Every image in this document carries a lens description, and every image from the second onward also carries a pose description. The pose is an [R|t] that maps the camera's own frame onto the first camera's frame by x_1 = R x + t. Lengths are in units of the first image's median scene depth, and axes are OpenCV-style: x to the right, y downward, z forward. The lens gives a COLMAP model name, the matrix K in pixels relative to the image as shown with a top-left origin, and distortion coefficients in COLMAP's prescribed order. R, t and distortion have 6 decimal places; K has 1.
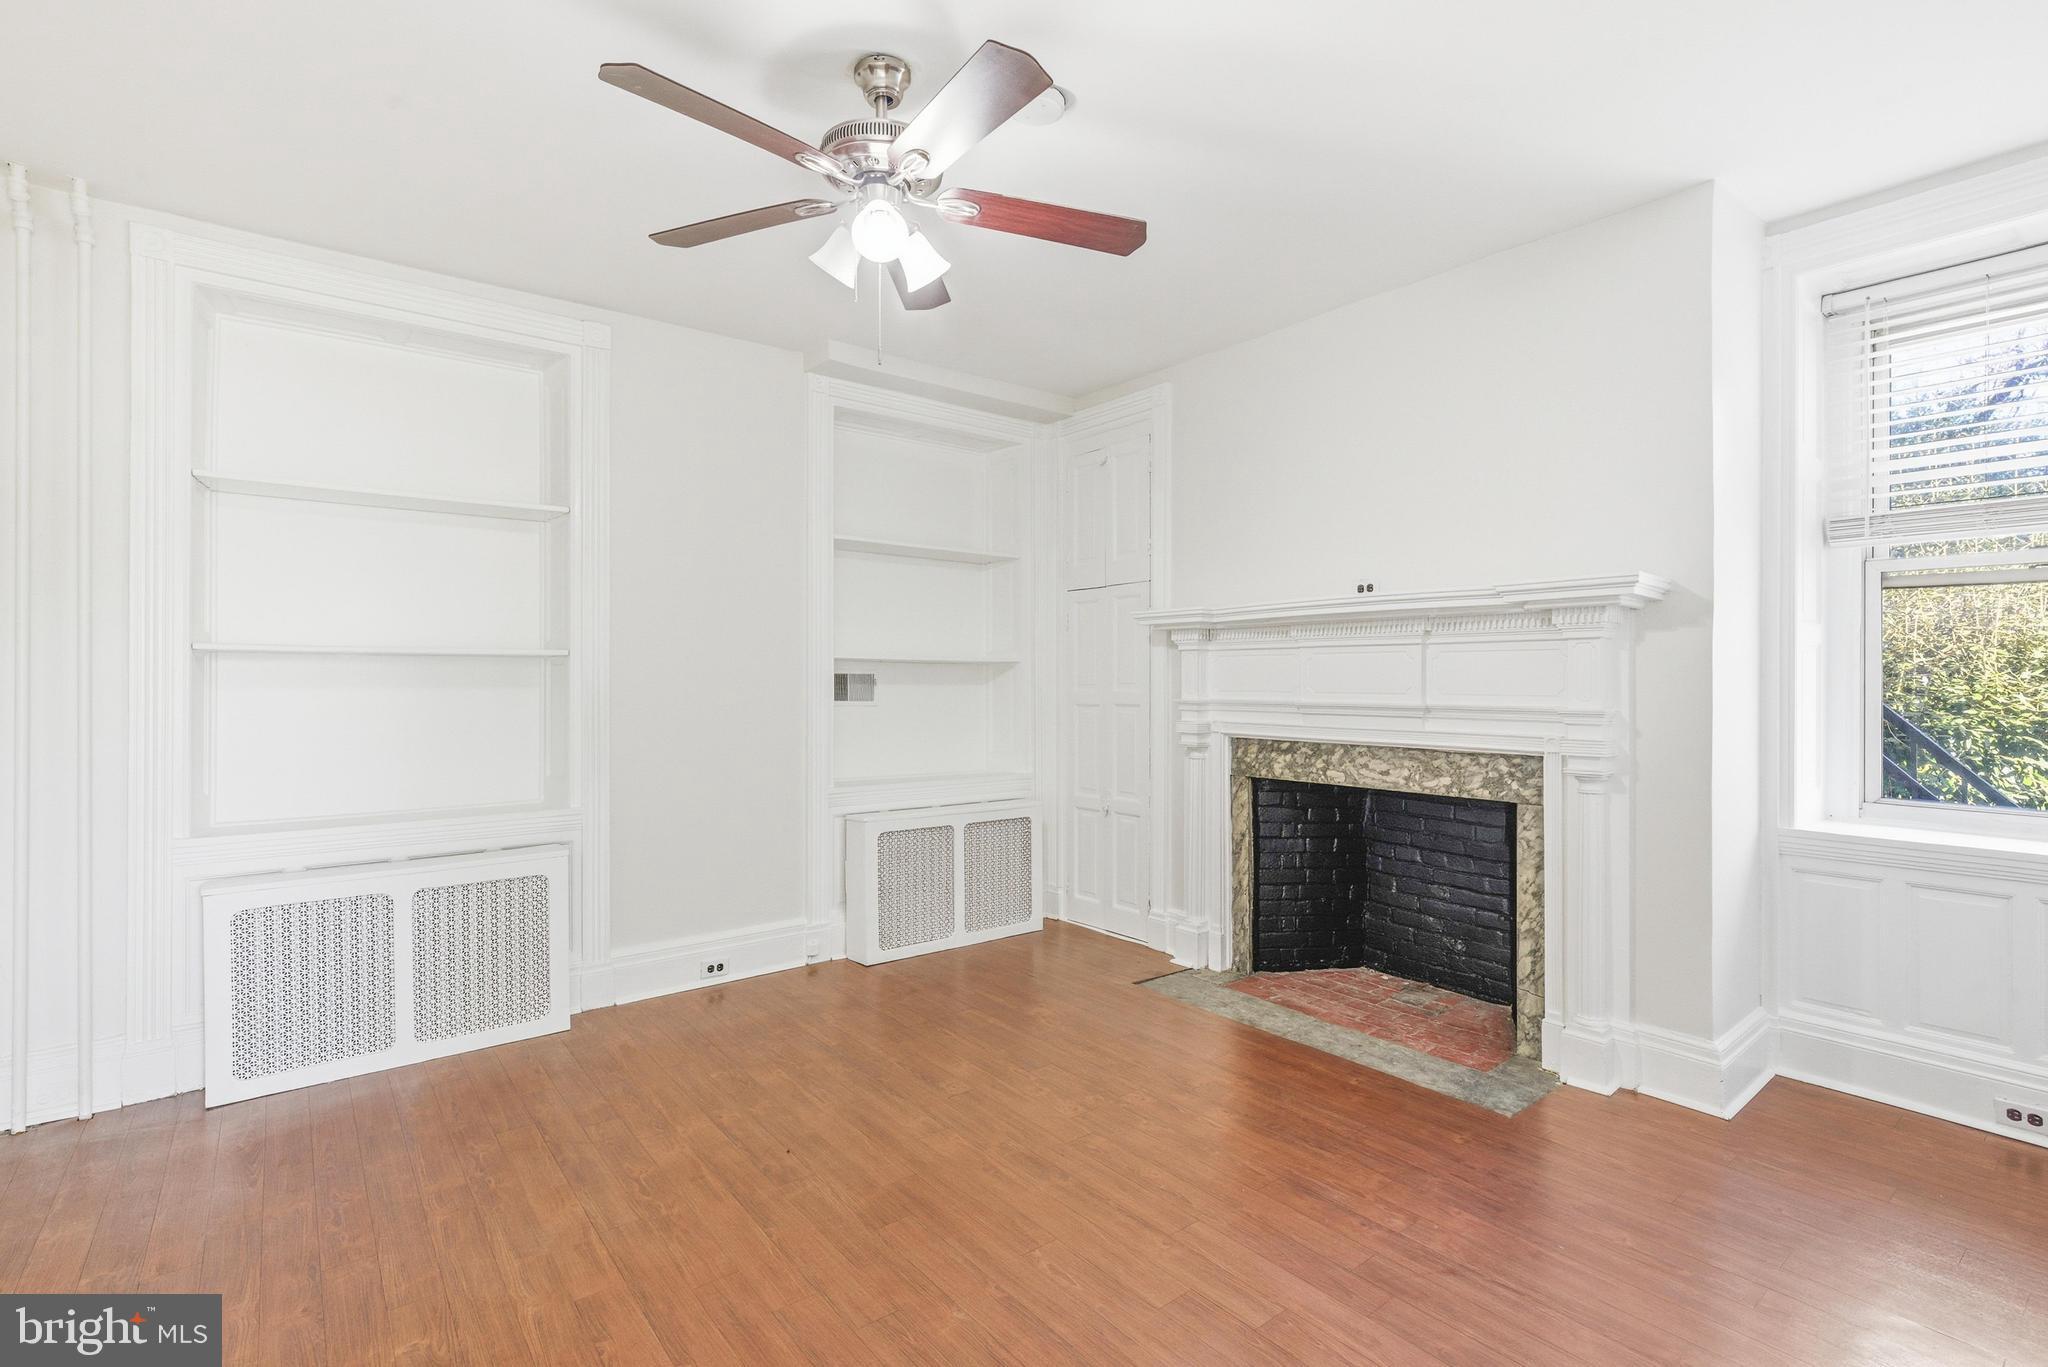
lens RADIAL K [[966.4, 0, 1022.5], [0, 966.4, 682.4], [0, 0, 1]] dist [-0.003519, 0.000907]
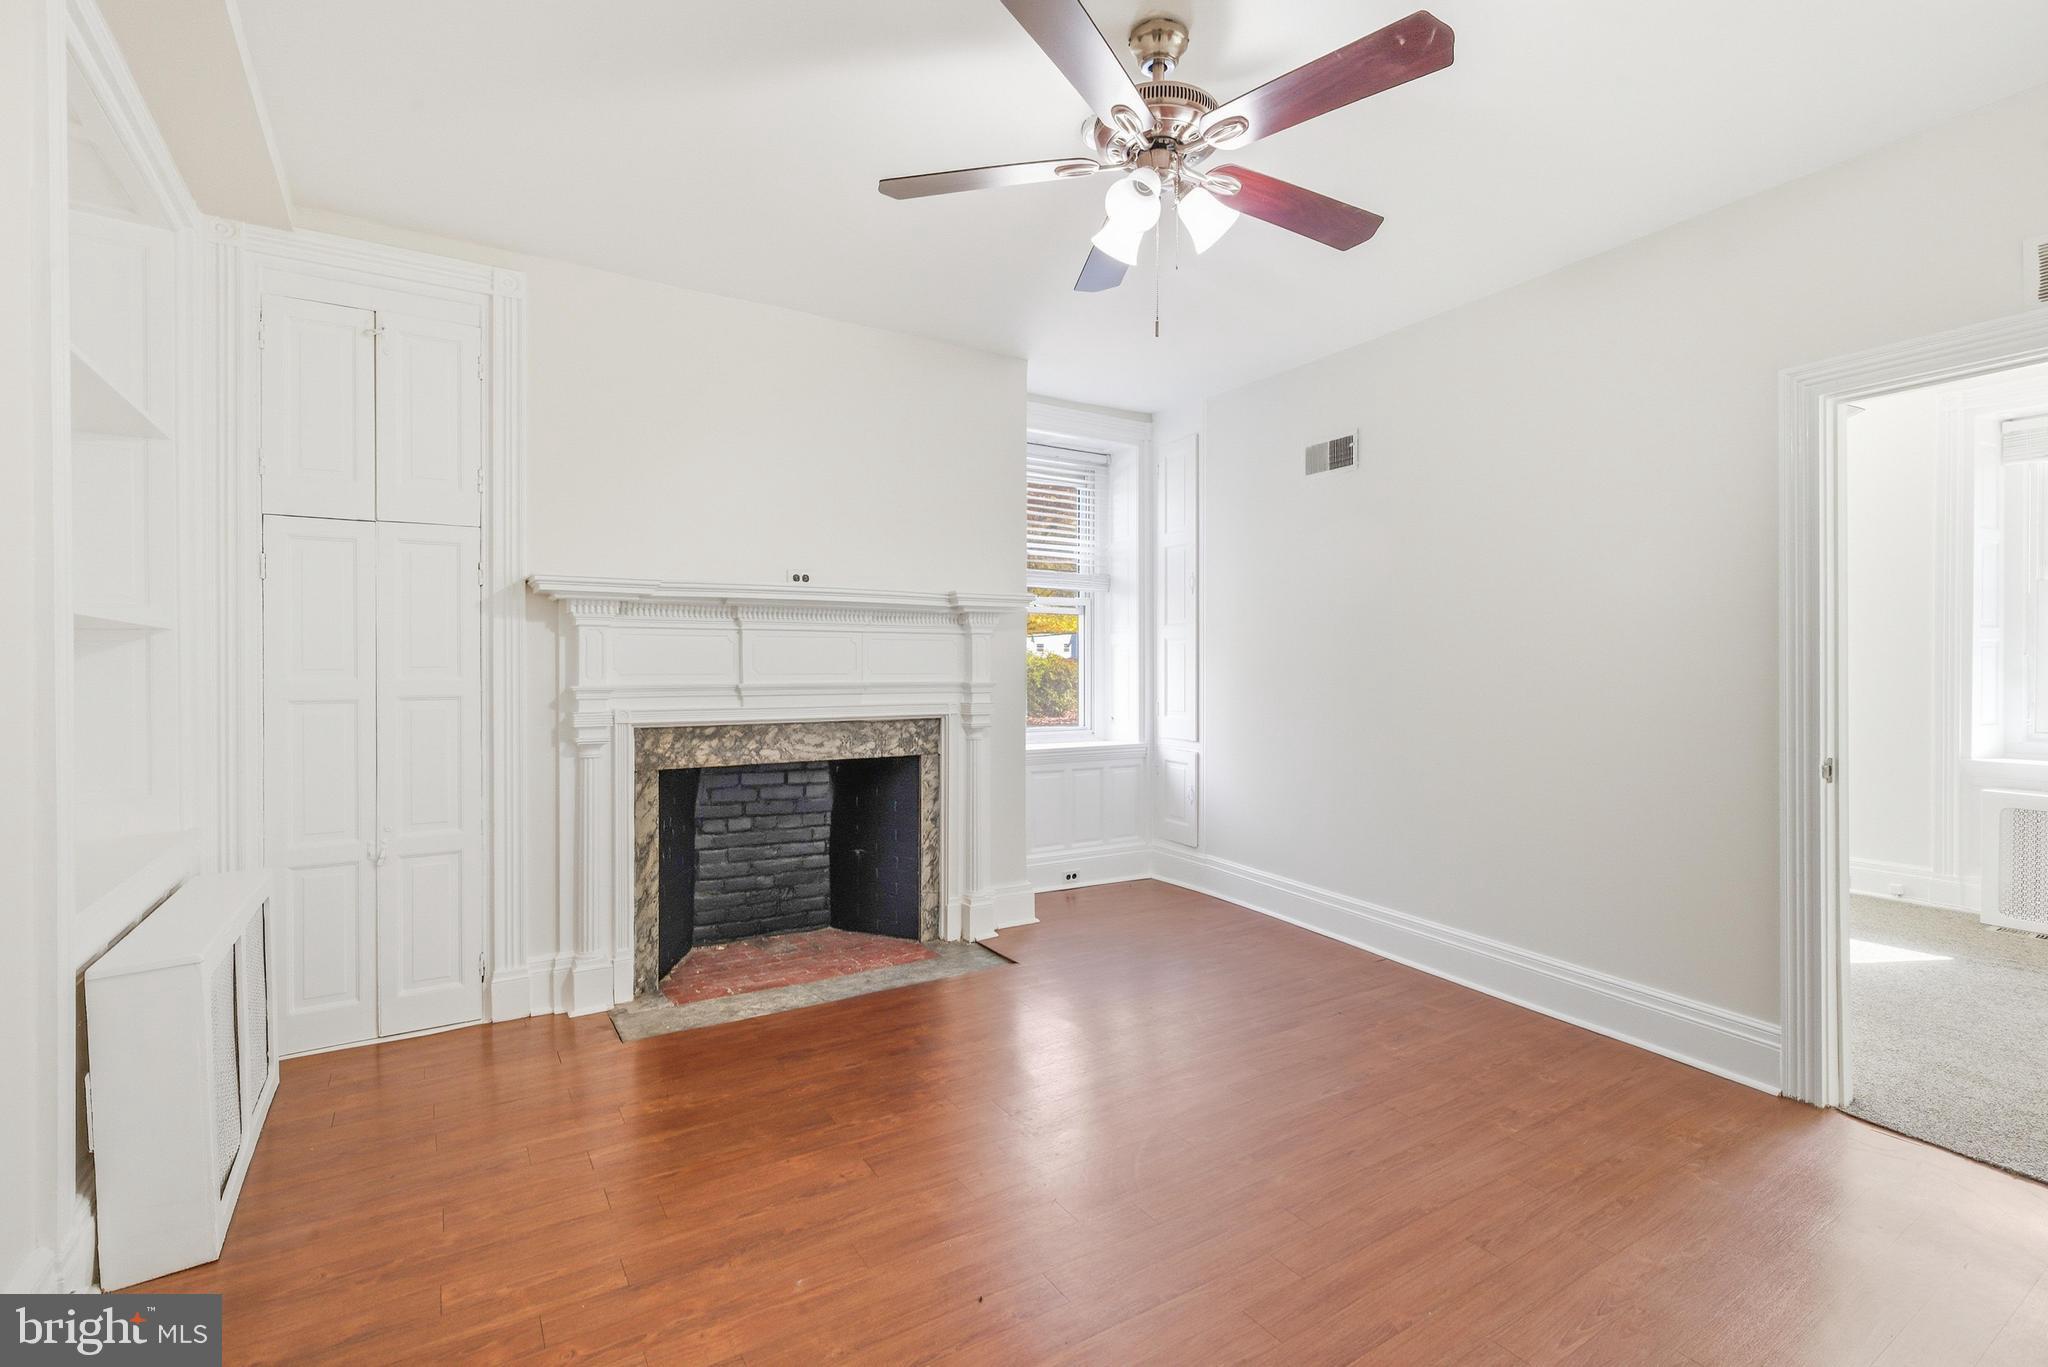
lens RADIAL K [[966.4, 0, 1025.5], [0, 966.4, 673.1], [0, 0, 1]] dist [-0.003519, 0.000907]
pose [[0.075434, -0.012695, 0.997070, -0.711183], [-0.000276, 0.999919, 0.012752, -0.004443], [-0.997151, -0.001237, 0.075425, 0.664119]]
